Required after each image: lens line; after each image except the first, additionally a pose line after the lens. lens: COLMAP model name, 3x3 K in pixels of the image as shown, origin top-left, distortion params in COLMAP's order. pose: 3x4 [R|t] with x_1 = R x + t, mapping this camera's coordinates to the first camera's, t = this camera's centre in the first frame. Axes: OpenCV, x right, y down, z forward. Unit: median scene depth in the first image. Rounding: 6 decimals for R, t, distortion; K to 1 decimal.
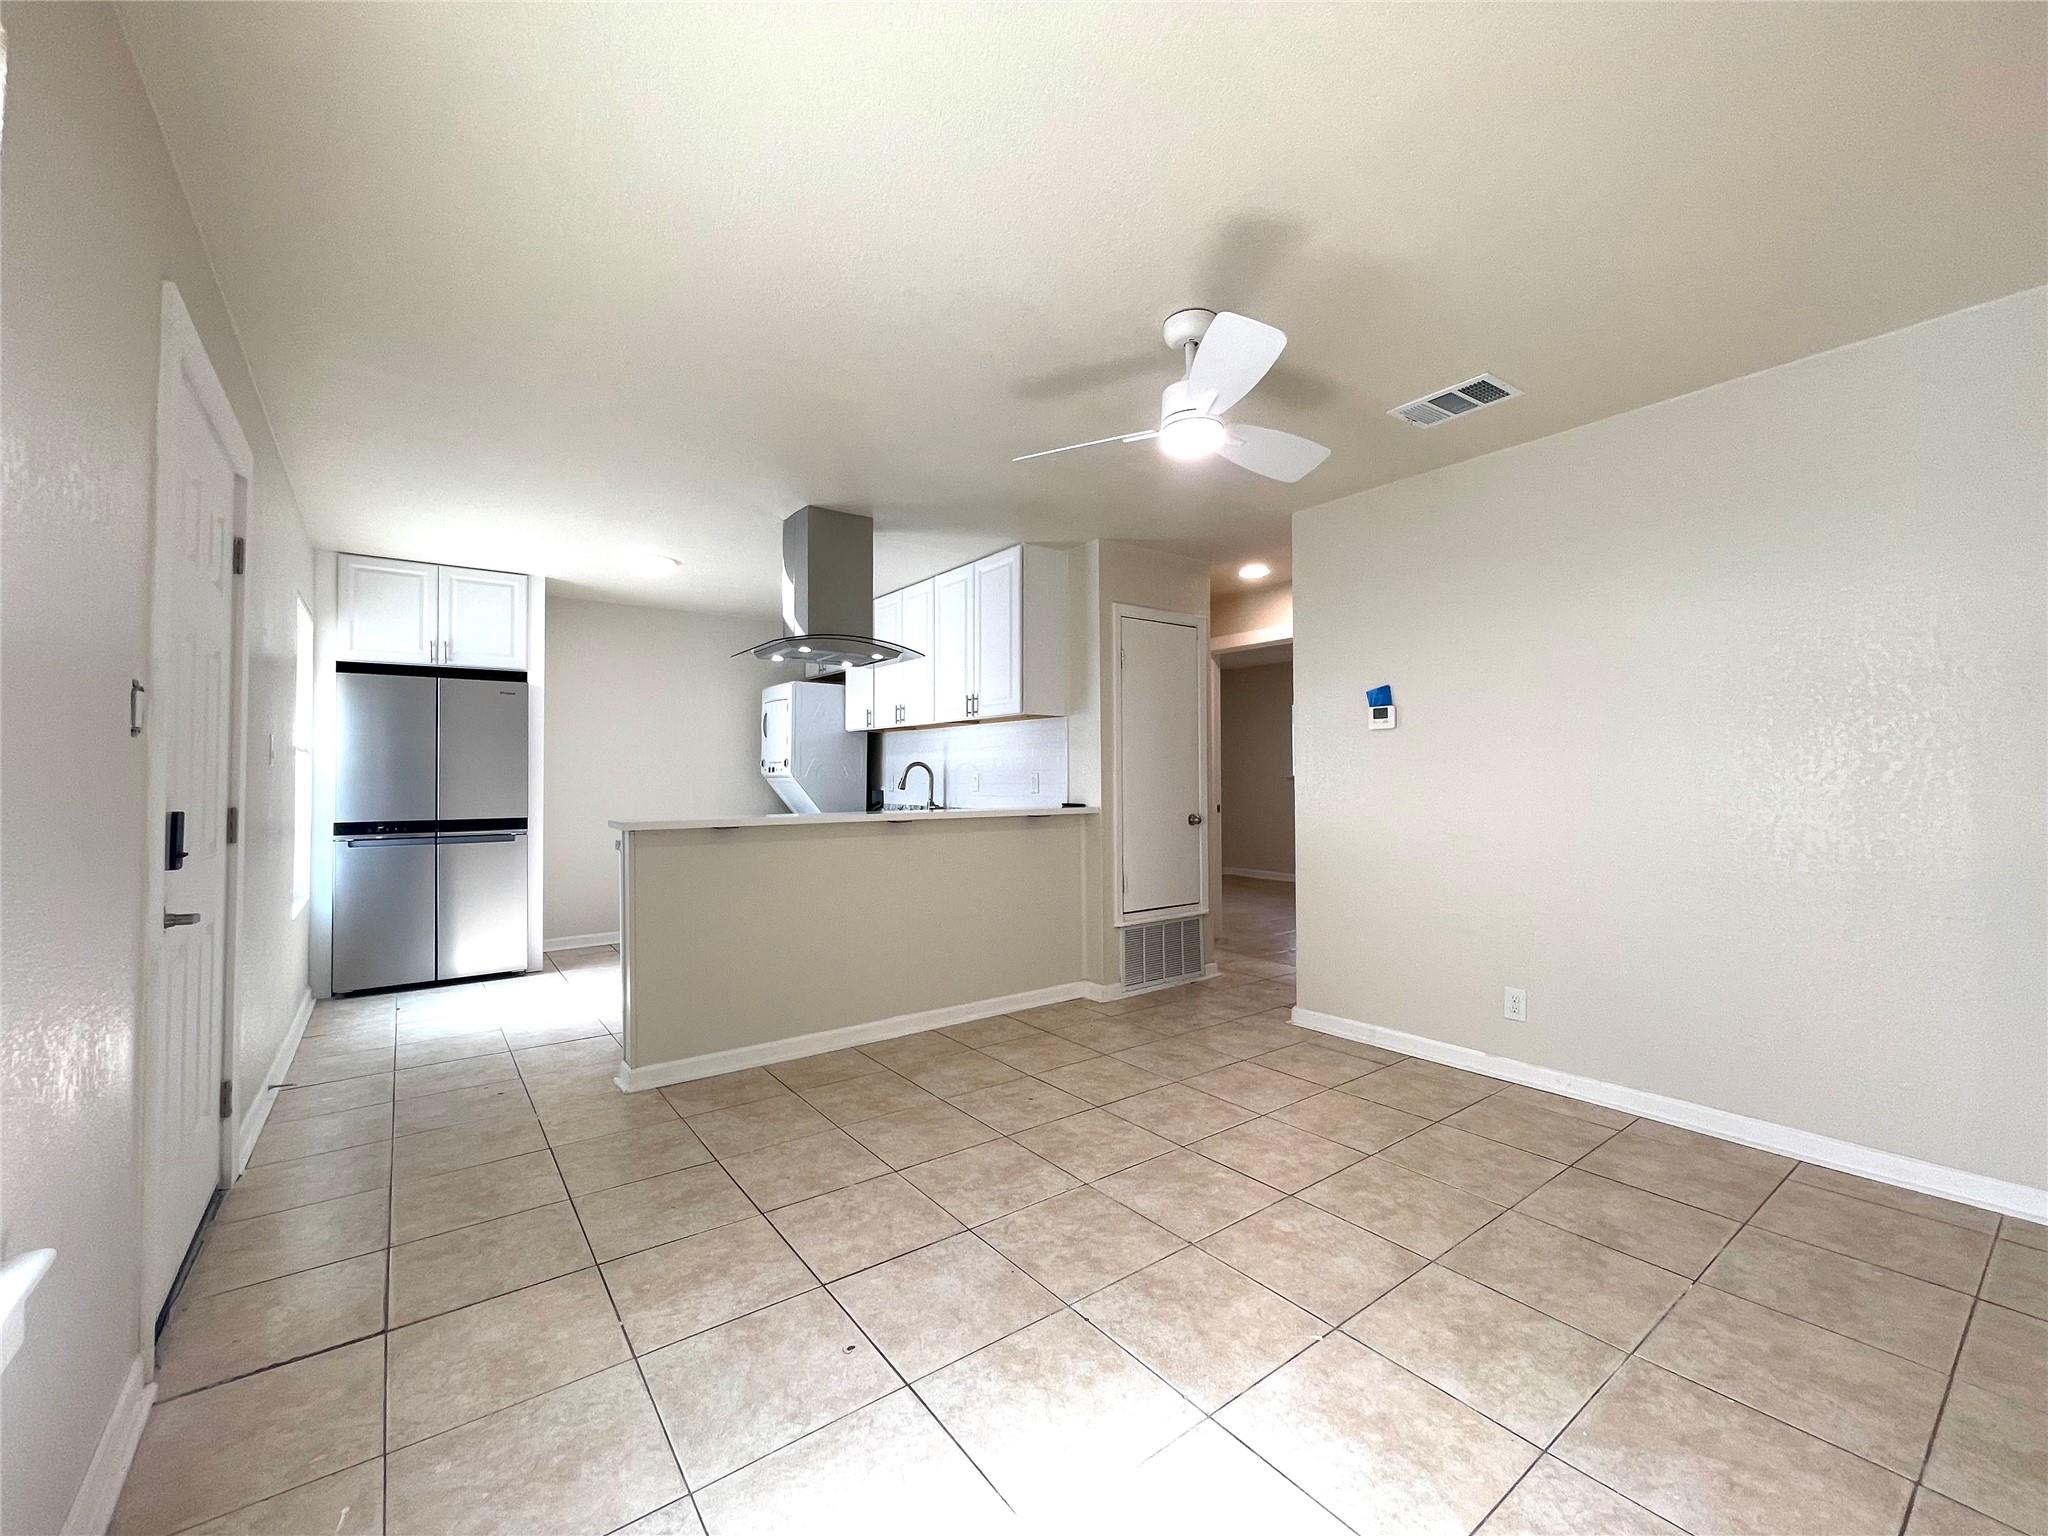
lens RADIAL K [[836.9, 0, 1025.9], [0, 836.9, 764.4], [0, 0, 1]] dist [-0.000866, -0.000186]
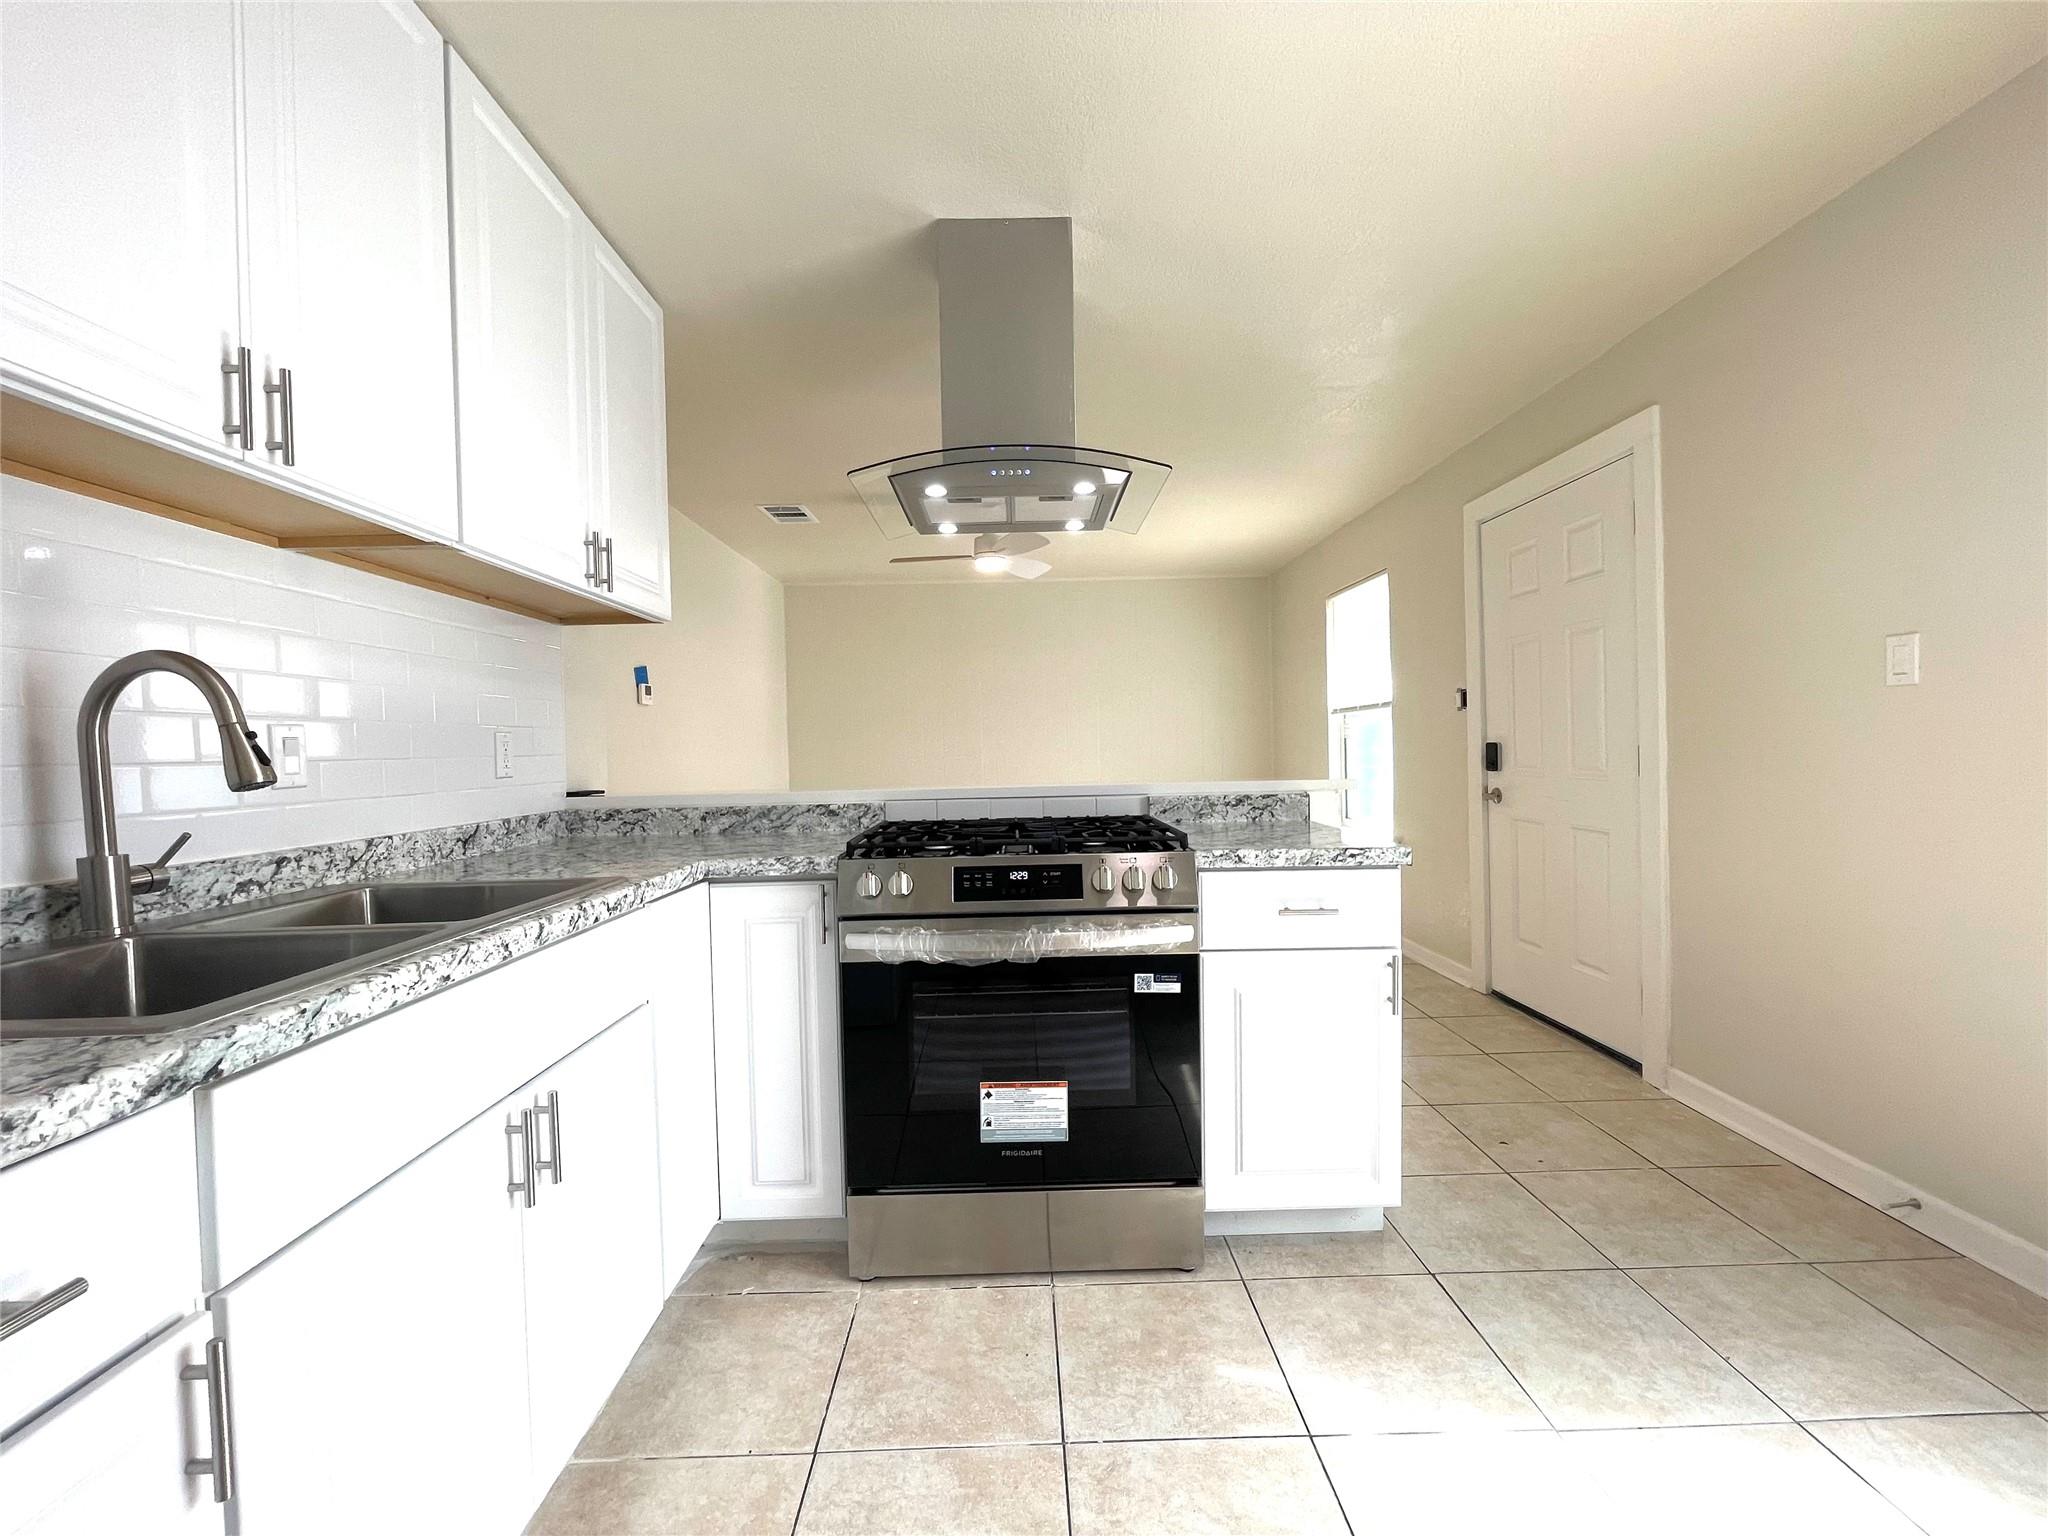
lens RADIAL K [[836.9, 0, 1025.9], [0, 836.9, 764.4], [0, 0, 1]] dist [-0.000866, -0.000186]
pose [[-0.810218, 0.010865, 0.586028, -0.755941], [0.015756, 0.999871, 0.003246, 0.049060], [-0.585917, 0.011864, -0.810285, 1.934948]]
